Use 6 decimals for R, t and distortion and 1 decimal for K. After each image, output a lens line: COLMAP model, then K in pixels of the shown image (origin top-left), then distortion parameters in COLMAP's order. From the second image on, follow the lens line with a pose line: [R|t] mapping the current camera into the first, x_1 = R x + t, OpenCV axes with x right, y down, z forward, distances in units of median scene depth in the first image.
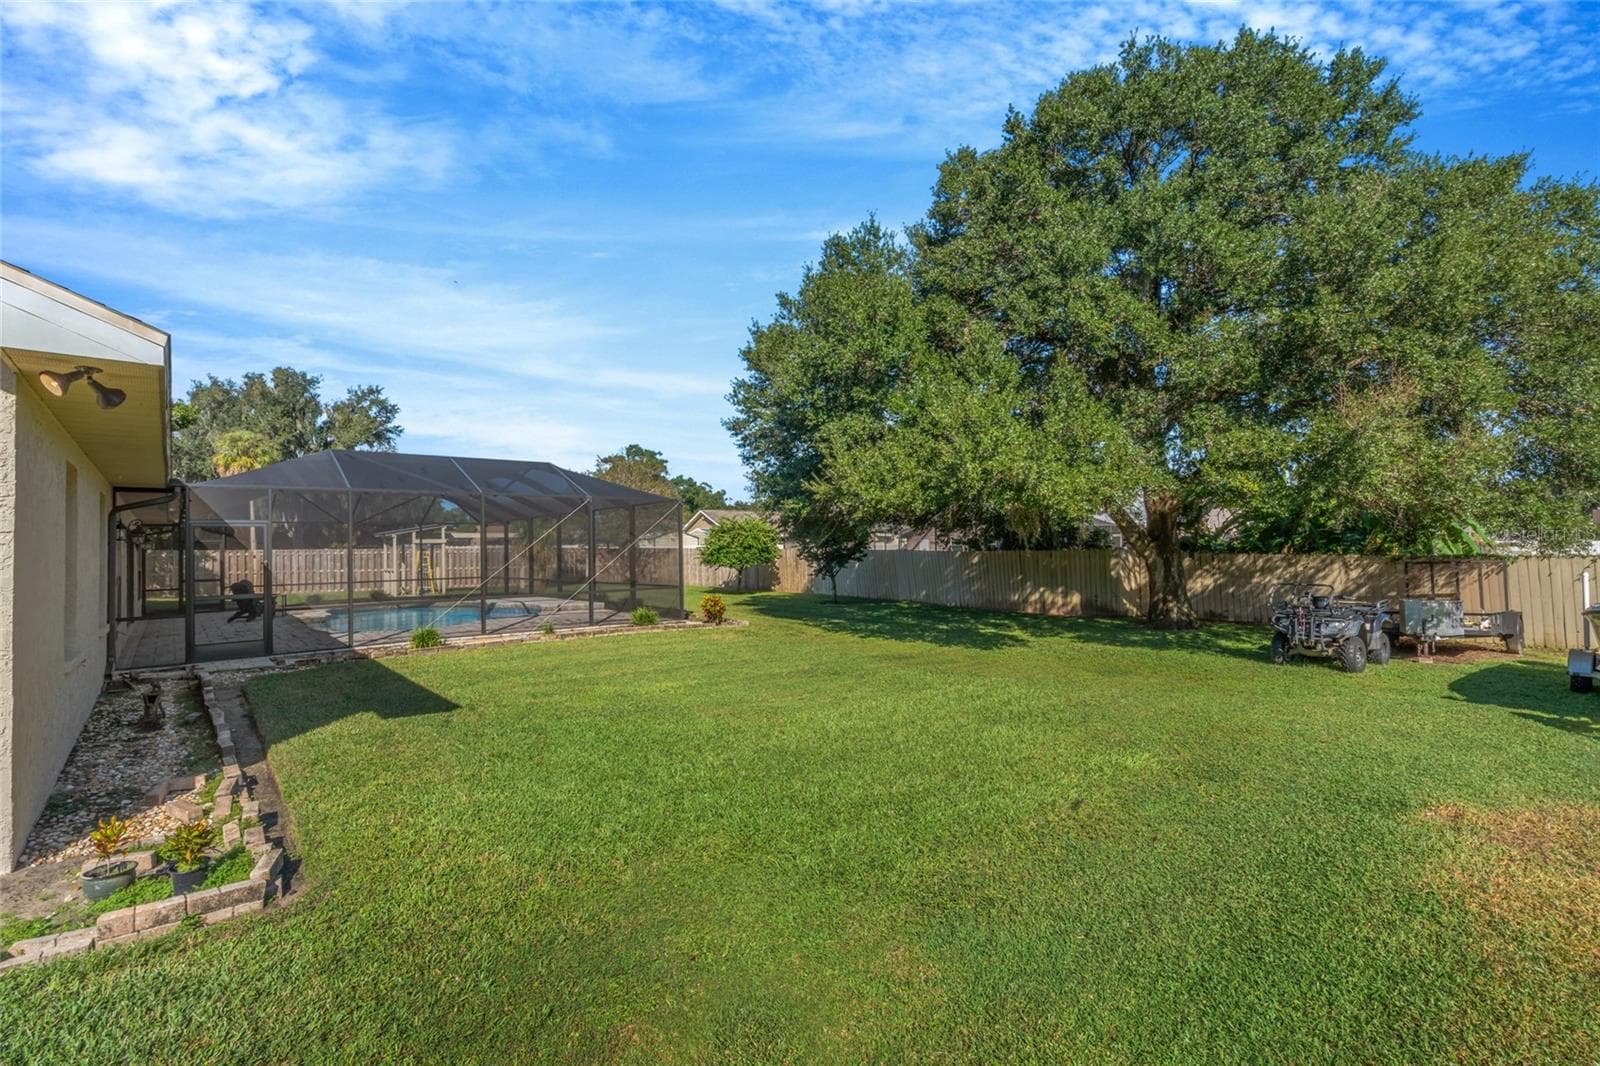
lens RADIAL K [[714.1, 0, 800.0], [0, 714.1, 533.0], [0, 0, 1]] dist [-0.002547, -0.000560]
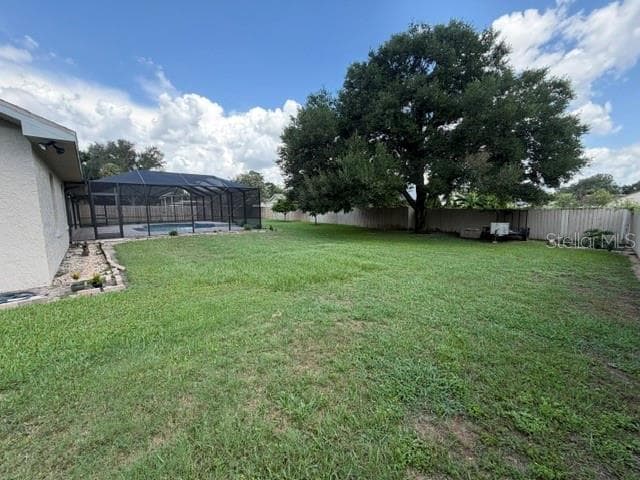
lens RADIAL K [[256.4, 0, 321.9], [0, 256.4, 240.8], [0, 0, 1]] dist [-0.001986, 0.000220]
pose [[0.999902, 0.007332, 0.011929, 0.078798], [-0.008942, 0.989965, 0.141027, 0.015436], [-0.010776, -0.141120, 0.989934, -0.082019]]
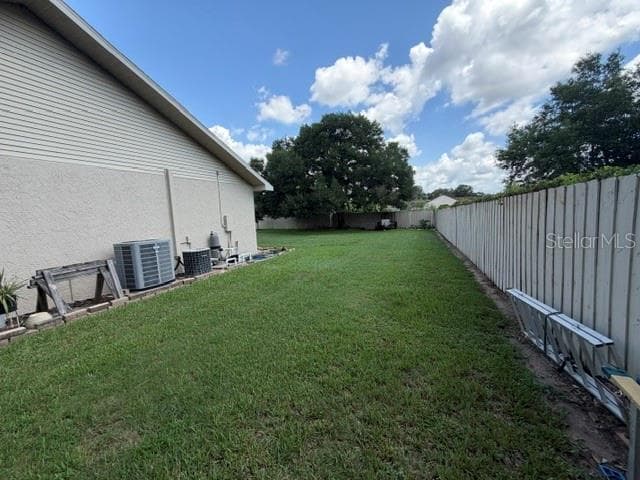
lens RADIAL K [[256.4, 0, 321.9], [0, 256.4, 240.8], [0, 0, 1]] dist [-0.001986, 0.000220]
pose [[0.883338, -0.082074, 0.461495, -0.426594], [0.030371, 0.992504, 0.118378, 0.002783], [-0.467751, -0.090552, 0.879209, -0.468840]]
